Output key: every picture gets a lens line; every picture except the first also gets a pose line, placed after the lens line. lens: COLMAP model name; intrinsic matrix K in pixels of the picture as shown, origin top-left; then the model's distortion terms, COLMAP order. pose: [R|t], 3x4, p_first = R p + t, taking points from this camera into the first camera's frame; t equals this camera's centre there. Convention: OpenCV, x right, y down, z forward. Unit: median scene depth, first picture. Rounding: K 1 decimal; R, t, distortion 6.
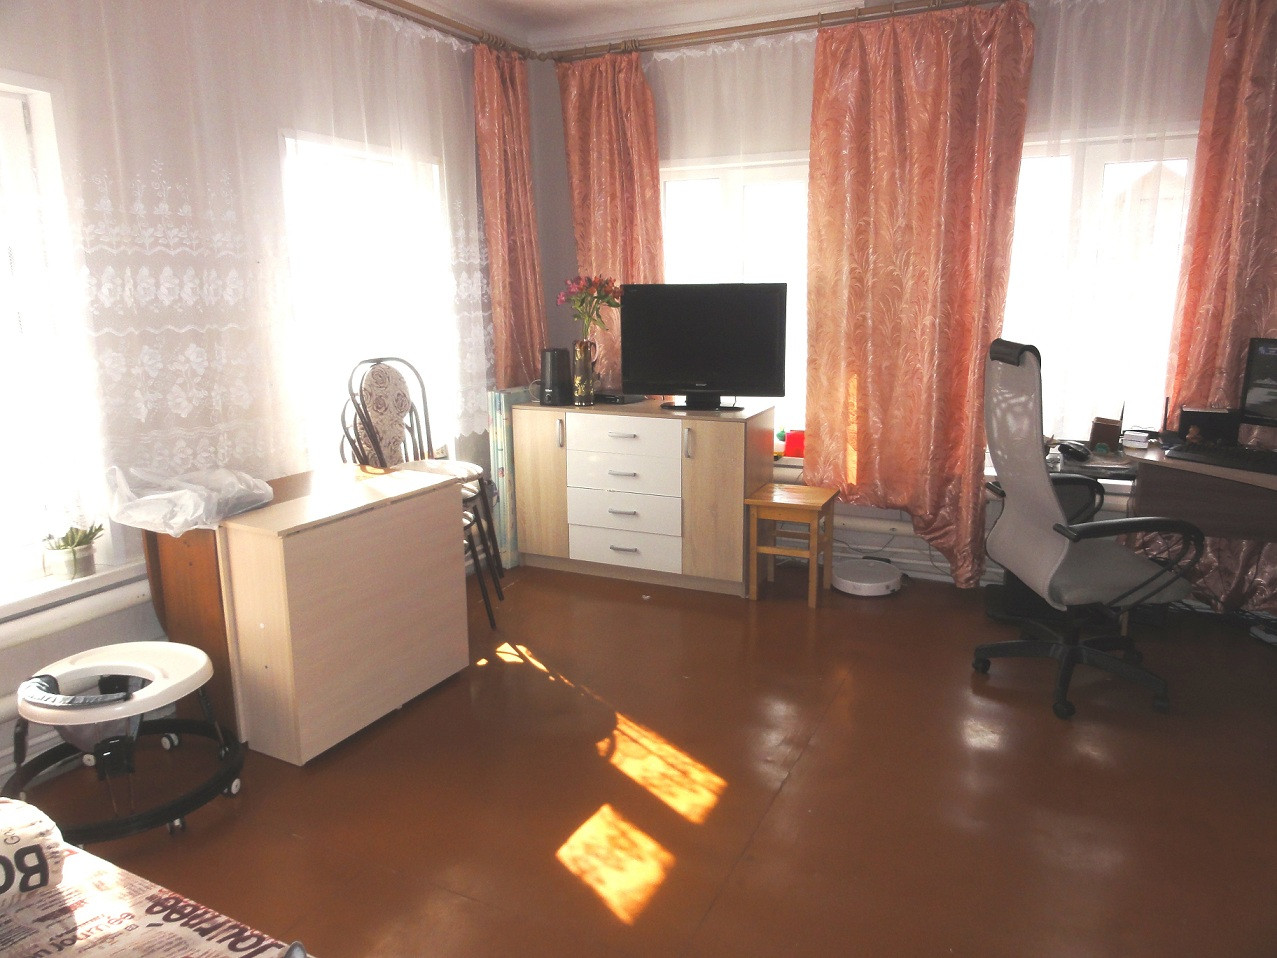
lens RADIAL K [[890.8, 0, 638.3], [0, 890.8, 476.0], [0, 0, 1]] dist [-0.005436, 0.009049]
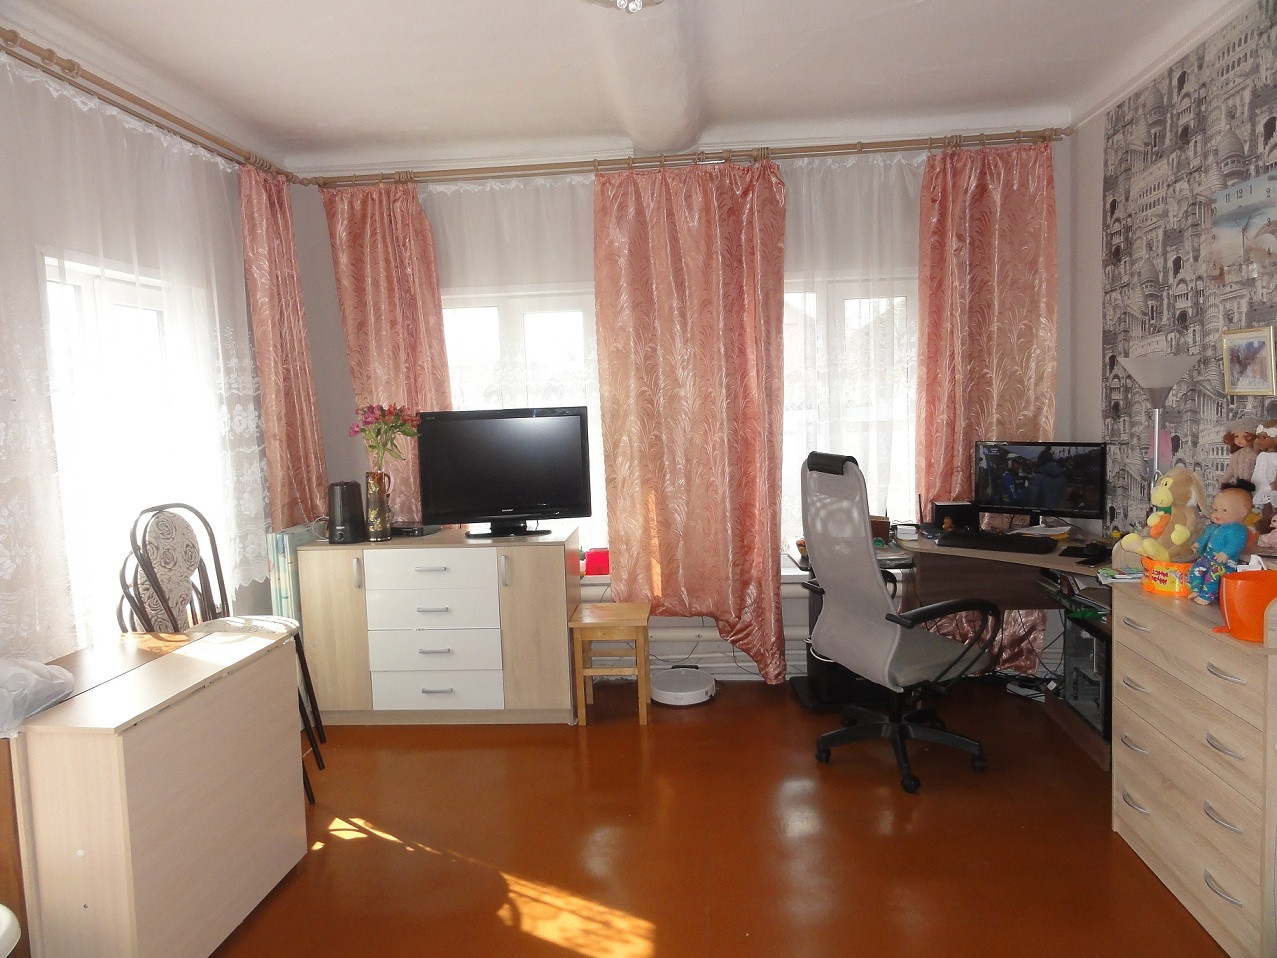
lens RADIAL K [[890.8, 0, 638.6], [0, 890.8, 481.2], [0, 0, 1]] dist [-0.005436, 0.009049]
pose [[0.935781, -0.056668, 0.347997, -0.143749], [0.099782, 0.989214, -0.107234, -0.015705], [-0.338167, 0.135071, 0.931342, 0.035127]]
